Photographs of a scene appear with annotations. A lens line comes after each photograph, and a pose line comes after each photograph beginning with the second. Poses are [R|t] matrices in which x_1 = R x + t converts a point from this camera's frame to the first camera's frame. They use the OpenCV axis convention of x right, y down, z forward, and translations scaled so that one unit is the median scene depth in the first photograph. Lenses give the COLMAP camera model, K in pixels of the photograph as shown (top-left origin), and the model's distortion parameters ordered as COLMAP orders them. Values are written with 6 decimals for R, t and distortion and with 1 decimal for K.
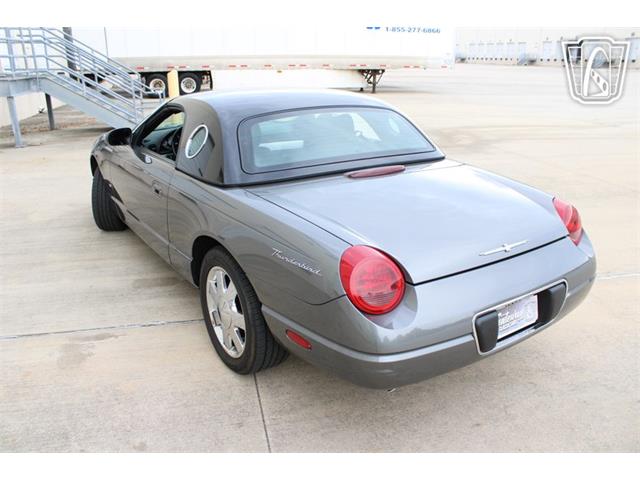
lens RADIAL K [[517.5, 0, 320.0], [0, 517.5, 240.0], [0, 0, 1]] dist [-0.153677, 0.132774]
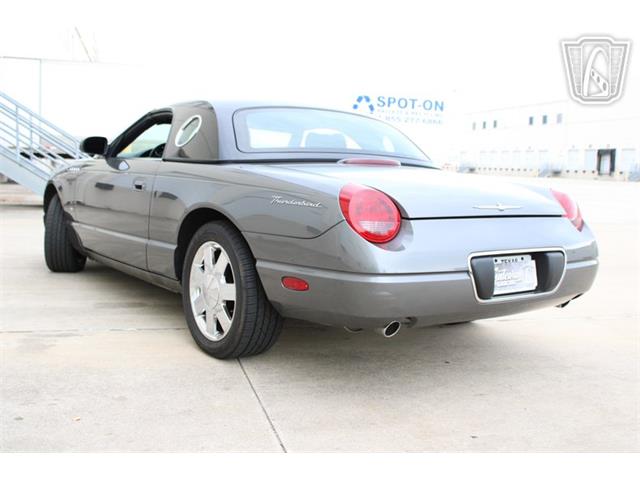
lens RADIAL K [[666.5, 0, 320.0], [0, 666.5, 240.0], [0, 0, 1]] dist [-0.079337, 0.009572]
pose [[0.998736, 0.030305, 0.040104, -0.033062], [-0.020301, 0.973045, -0.229720, 0.280932], [-0.045985, 0.228615, 0.972430, -0.187936]]
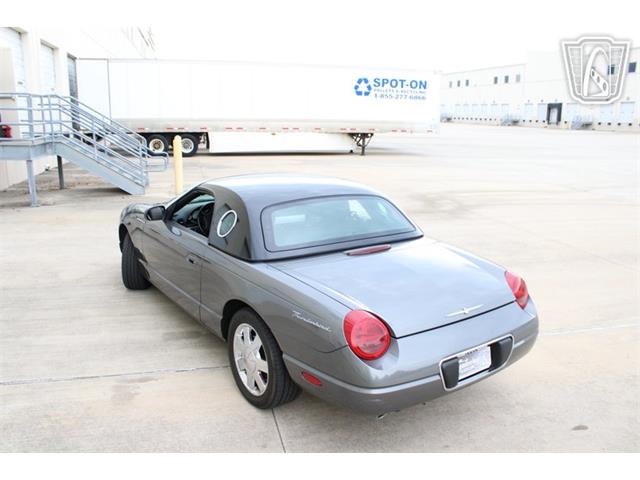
lens RADIAL K [[517.5, 0, 320.0], [0, 517.5, 240.0], [0, 0, 1]] dist [-0.153677, 0.132774]
pose [[0.999692, 0.010772, 0.022355, -0.037353], [-0.008353, 0.994375, -0.105583, -0.018586], [-0.023367, 0.105364, 0.994159, -0.257961]]
